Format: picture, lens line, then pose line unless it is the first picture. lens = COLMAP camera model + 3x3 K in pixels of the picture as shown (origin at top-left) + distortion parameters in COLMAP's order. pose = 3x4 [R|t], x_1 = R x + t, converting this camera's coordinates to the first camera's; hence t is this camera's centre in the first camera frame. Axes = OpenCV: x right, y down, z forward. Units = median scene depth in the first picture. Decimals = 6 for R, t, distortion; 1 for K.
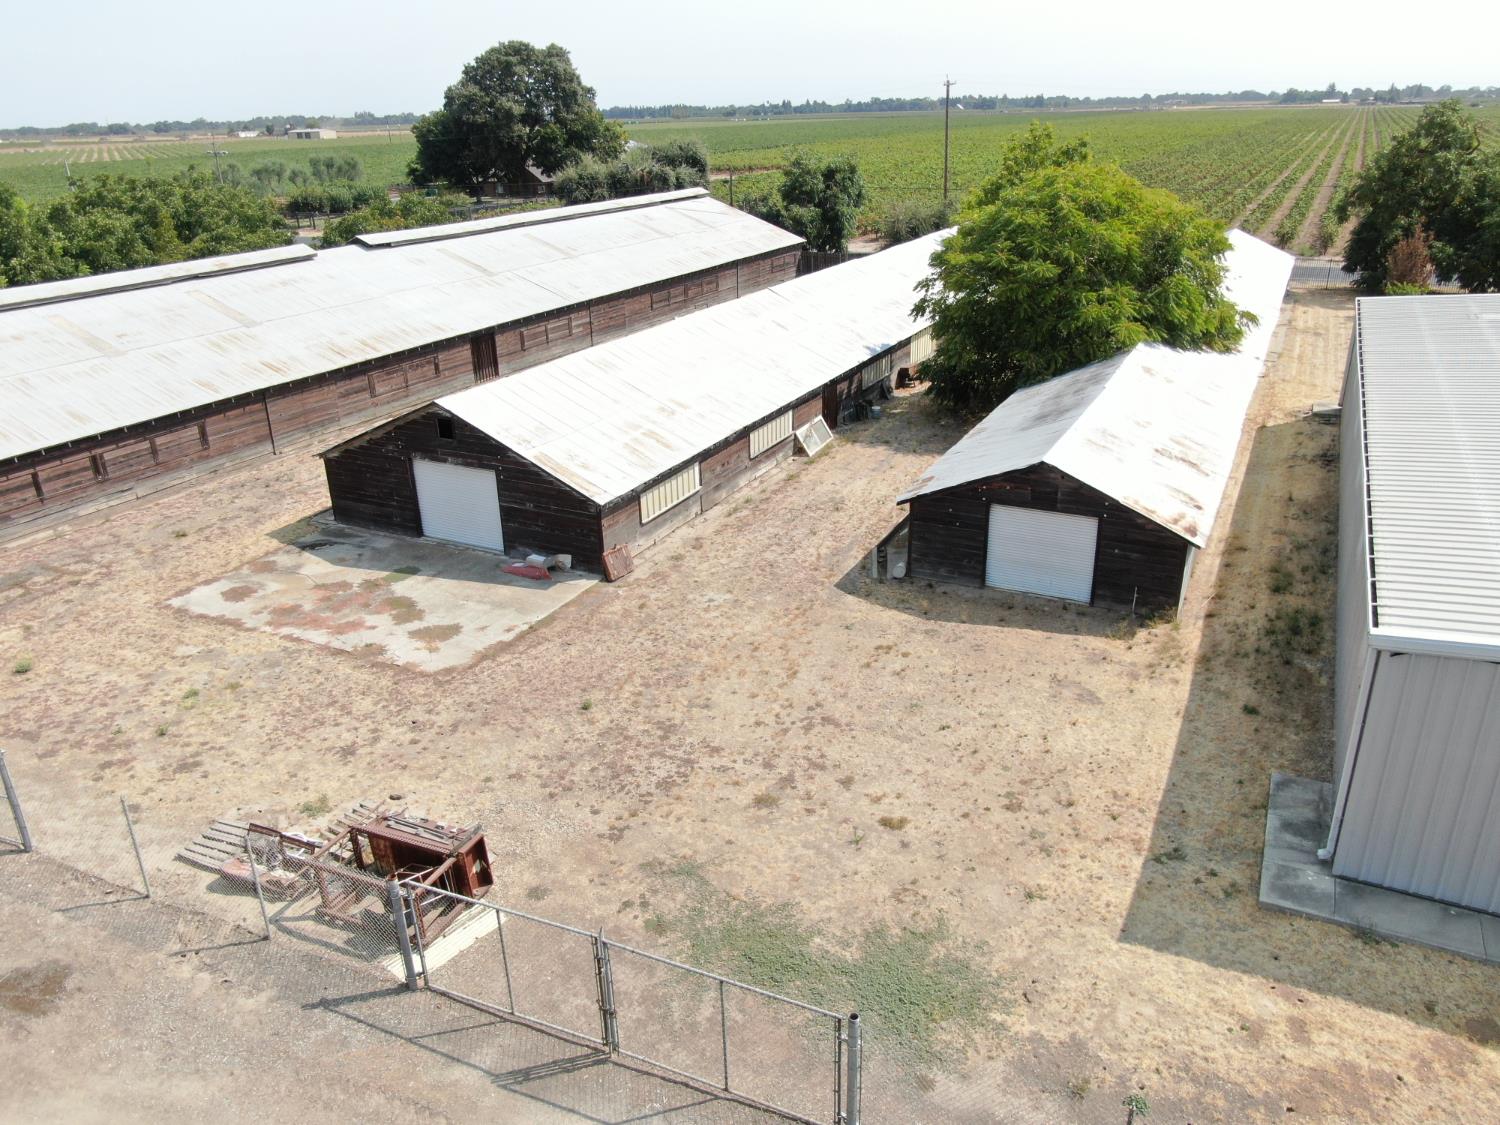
lens RADIAL K [[1073.5, 0, 750.0], [0, 1073.5, 562.5], [0, 0, 1]] dist [-0.015350, 0.002393]
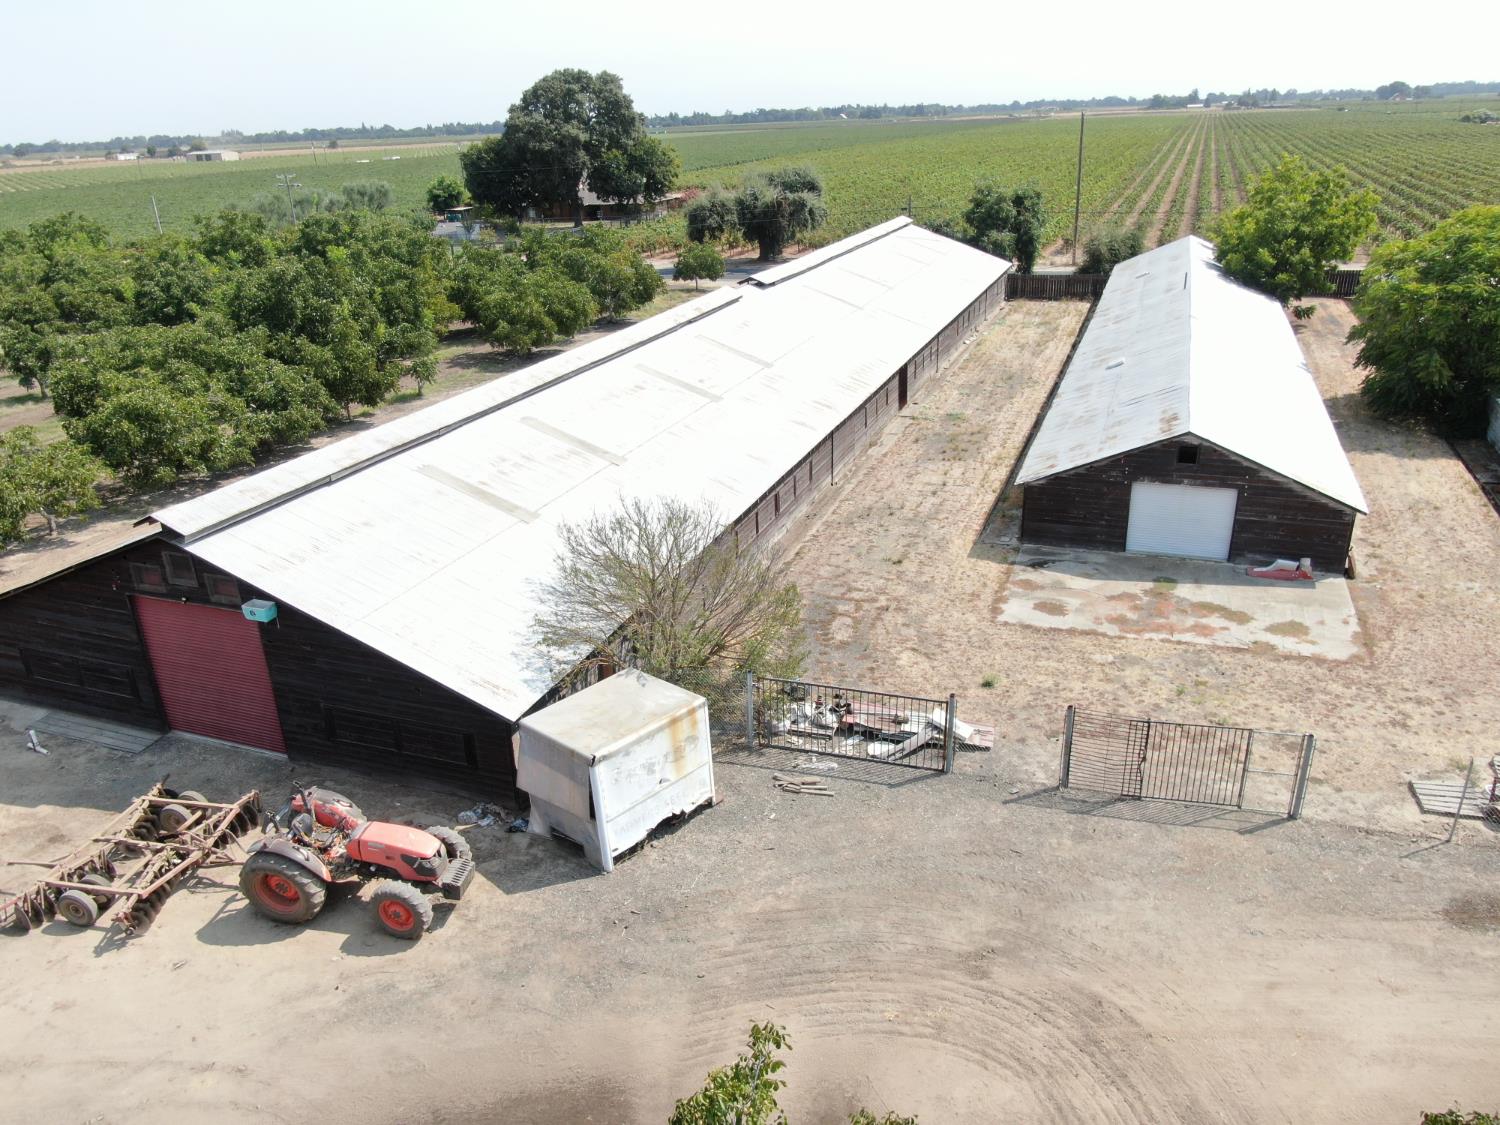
lens RADIAL K [[1073.5, 0, 750.0], [0, 1073.5, 562.5], [0, 0, 1]] dist [-0.015350, 0.002393]
pose [[0.993036, -0.056598, 0.103327, -0.667908], [0.057414, 0.998338, -0.004929, -0.023643], [-0.102876, 0.010827, 0.994635, -0.070336]]
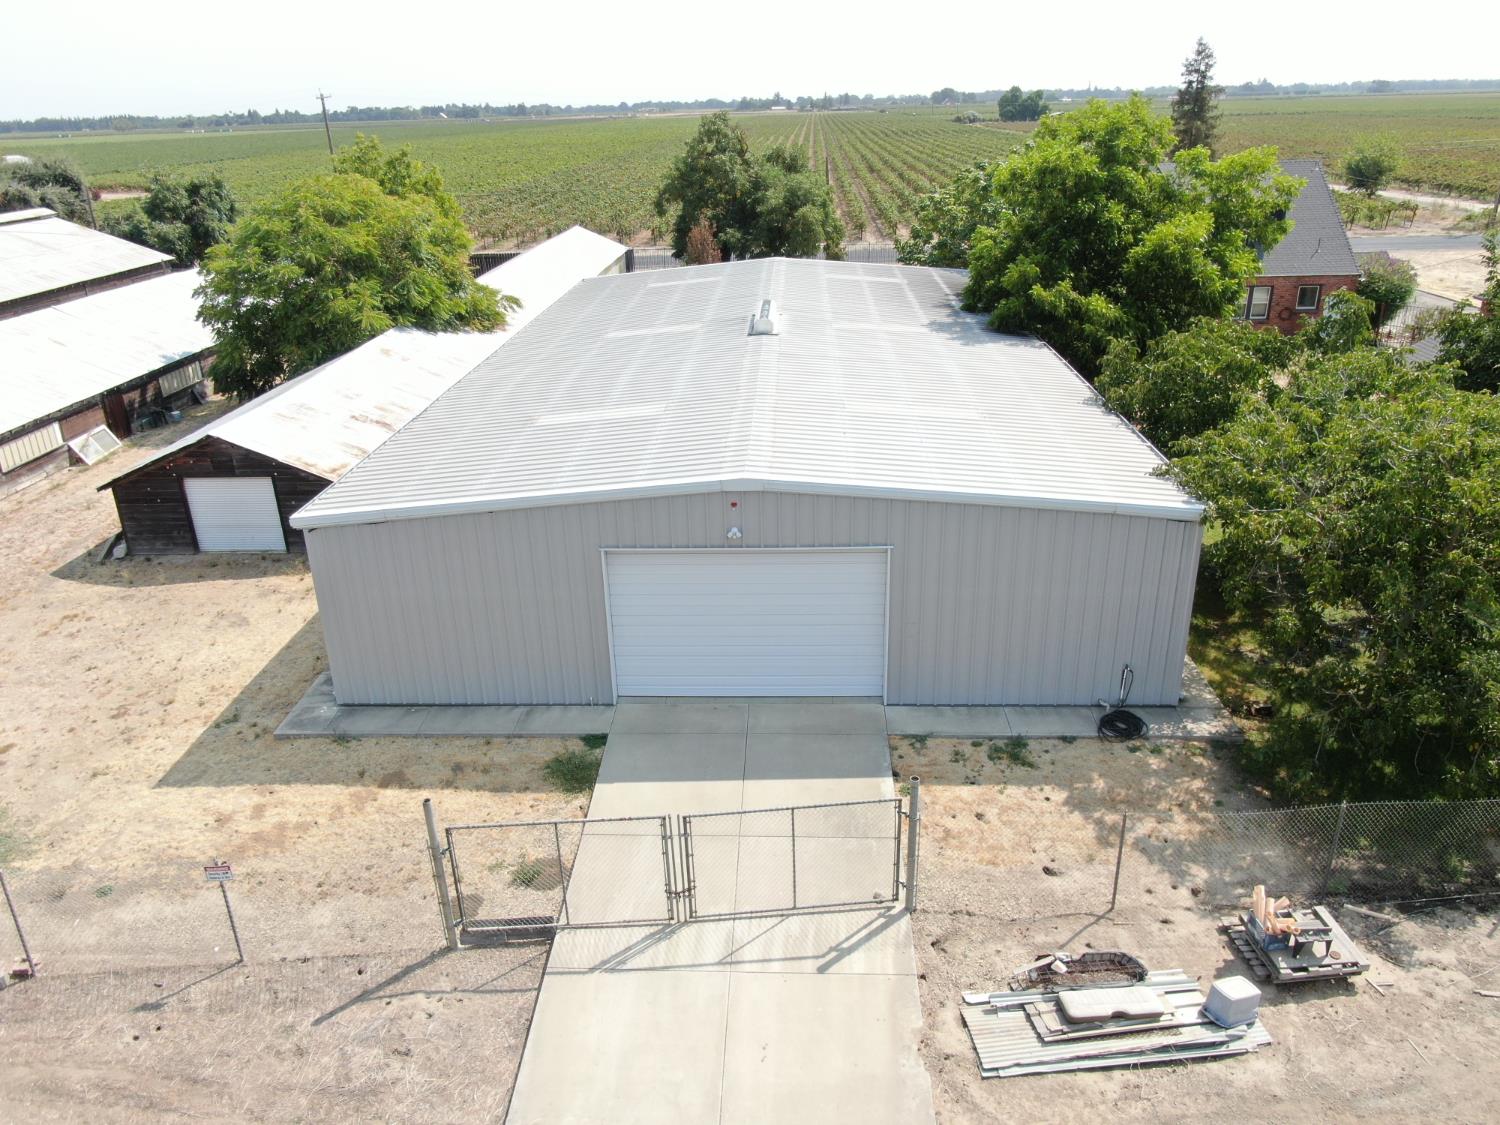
lens RADIAL K [[1073.5, 0, 750.0], [0, 1073.5, 562.5], [0, 0, 1]] dist [-0.015350, 0.002393]
pose [[0.909099, -0.161312, 0.384080, 0.220614], [0.163792, 0.986139, 0.026486, 0.069415], [-0.383029, 0.038831, 0.922920, -0.183749]]
